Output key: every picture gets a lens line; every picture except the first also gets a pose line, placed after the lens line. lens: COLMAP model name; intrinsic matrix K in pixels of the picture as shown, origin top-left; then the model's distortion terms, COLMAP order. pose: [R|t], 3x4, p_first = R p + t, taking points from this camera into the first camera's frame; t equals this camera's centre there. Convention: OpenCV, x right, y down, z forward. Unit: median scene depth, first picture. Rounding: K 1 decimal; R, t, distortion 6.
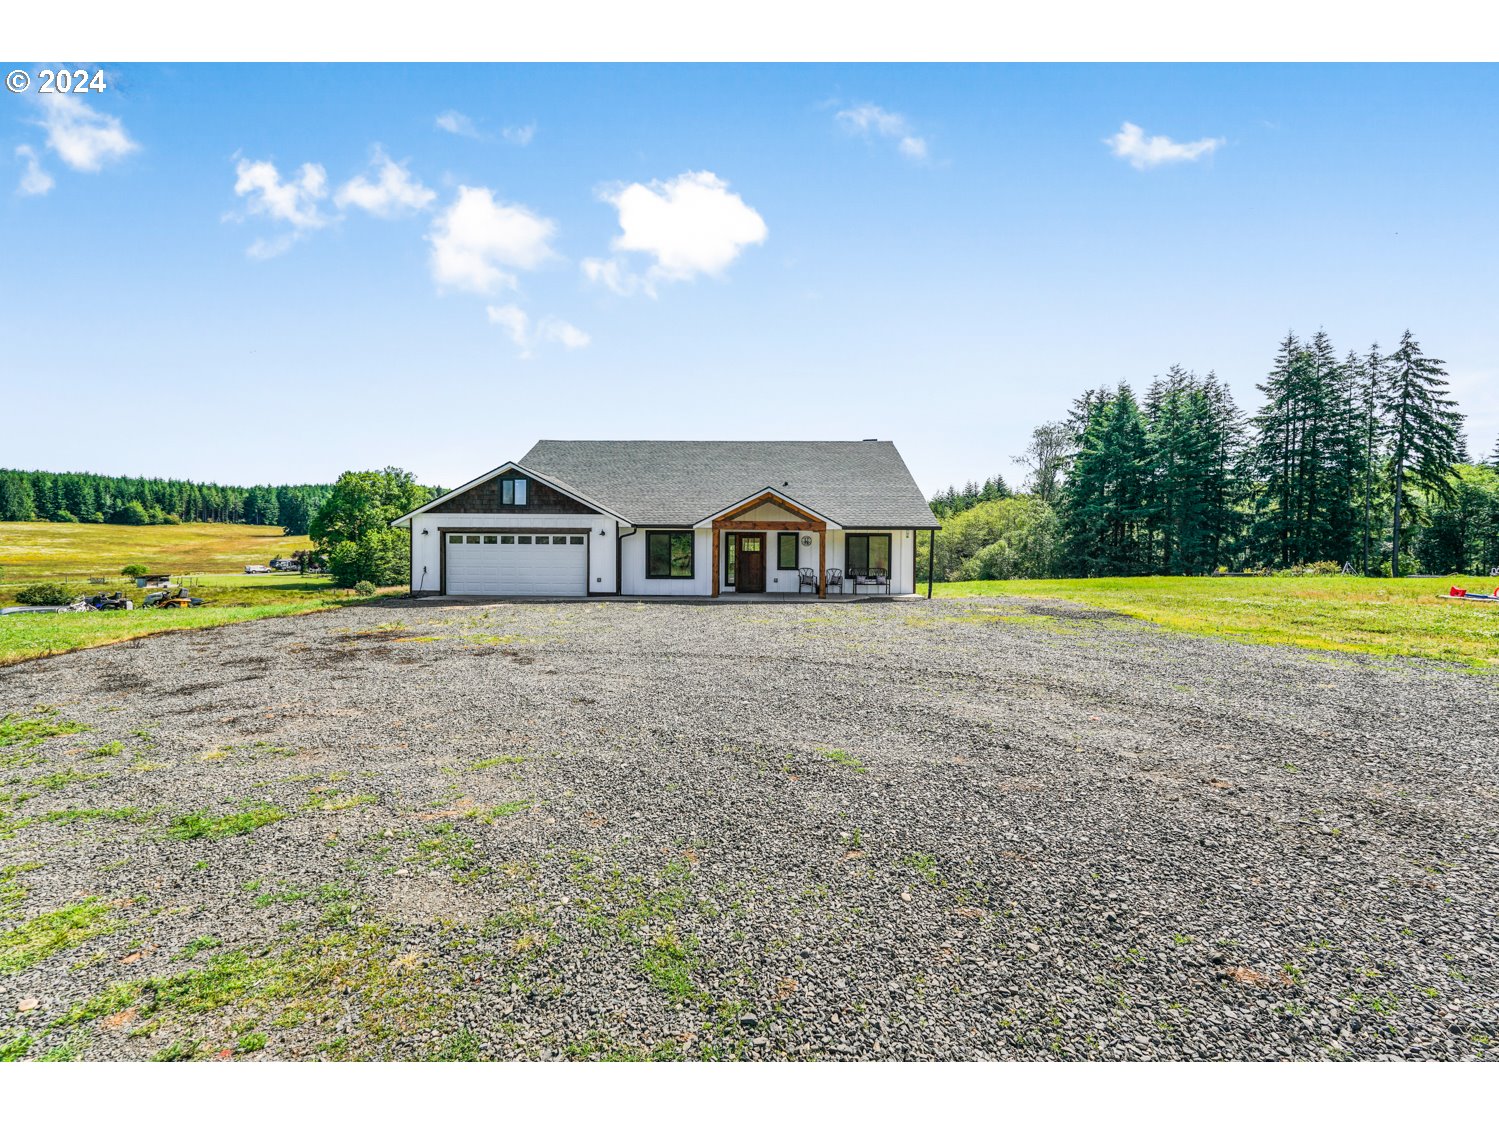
lens RADIAL K [[674.6, 0, 748.4], [0, 674.6, 568.5], [0, 0, 1]] dist [0.000516, 0.000661]
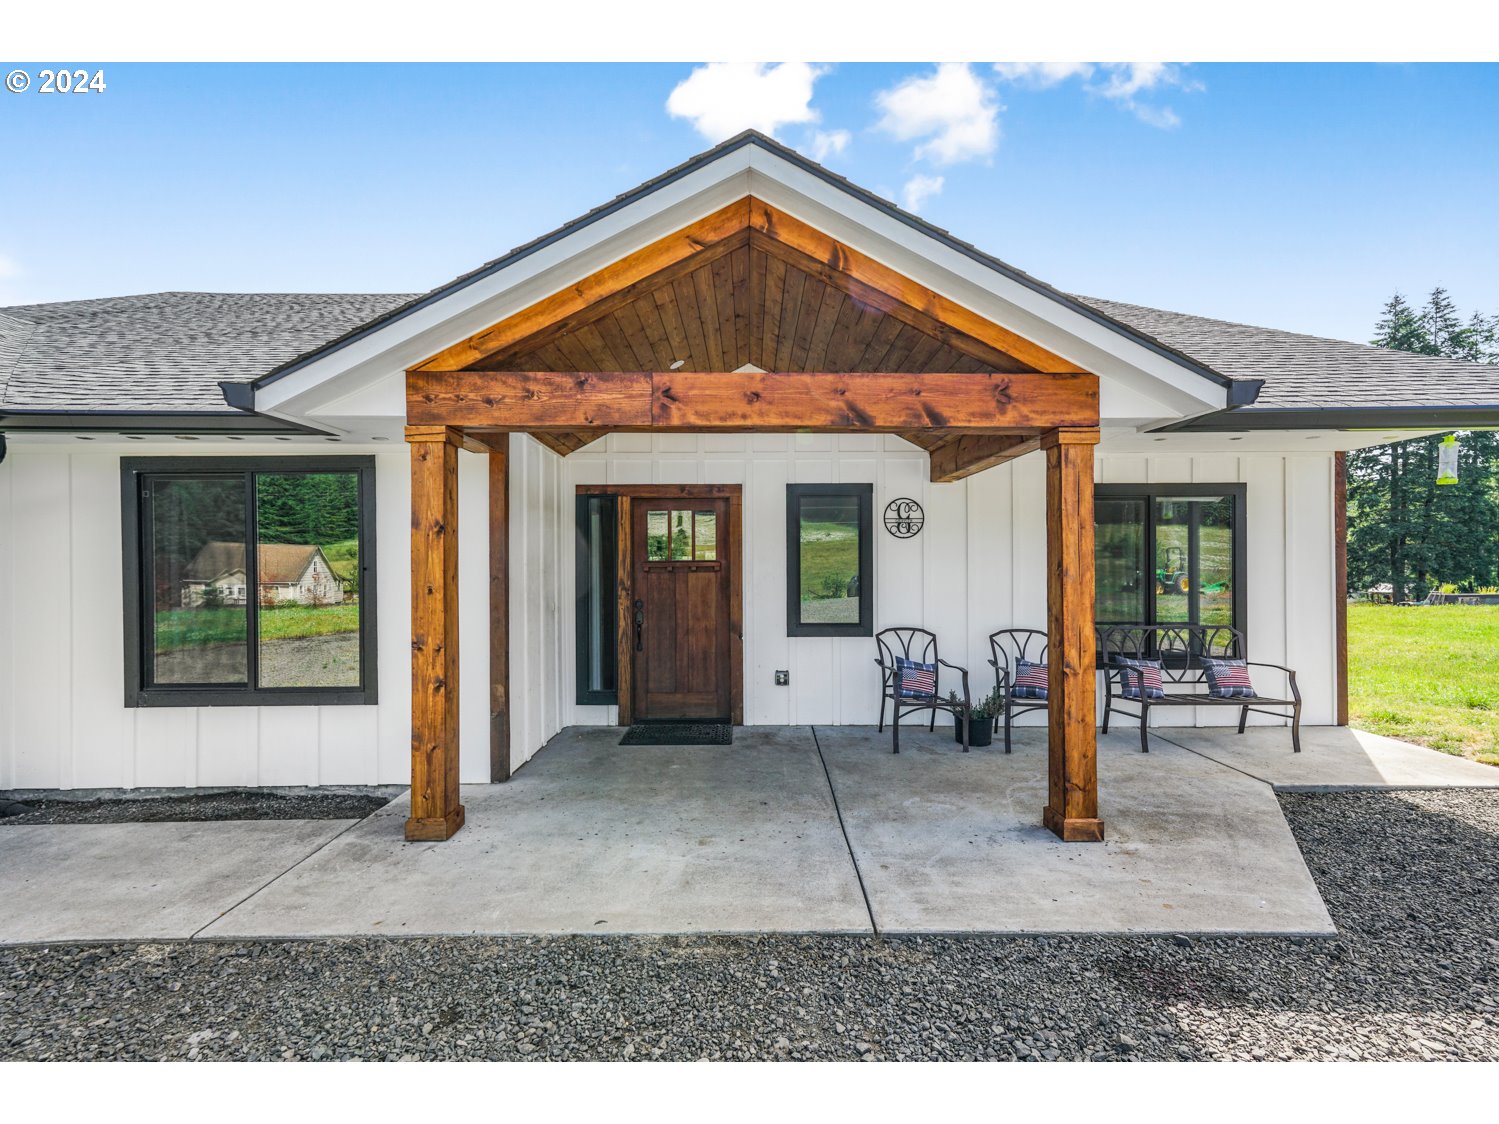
lens RADIAL K [[674.6, 0, 748.4], [0, 674.6, 568.5], [0, 0, 1]] dist [0.000516, 0.000661]
pose [[0.999630, -0.009230, 0.025598, 0.022312], [0.009894, 0.999615, -0.025924, -0.016394], [-0.025349, 0.026167, 0.999336, 0.750879]]
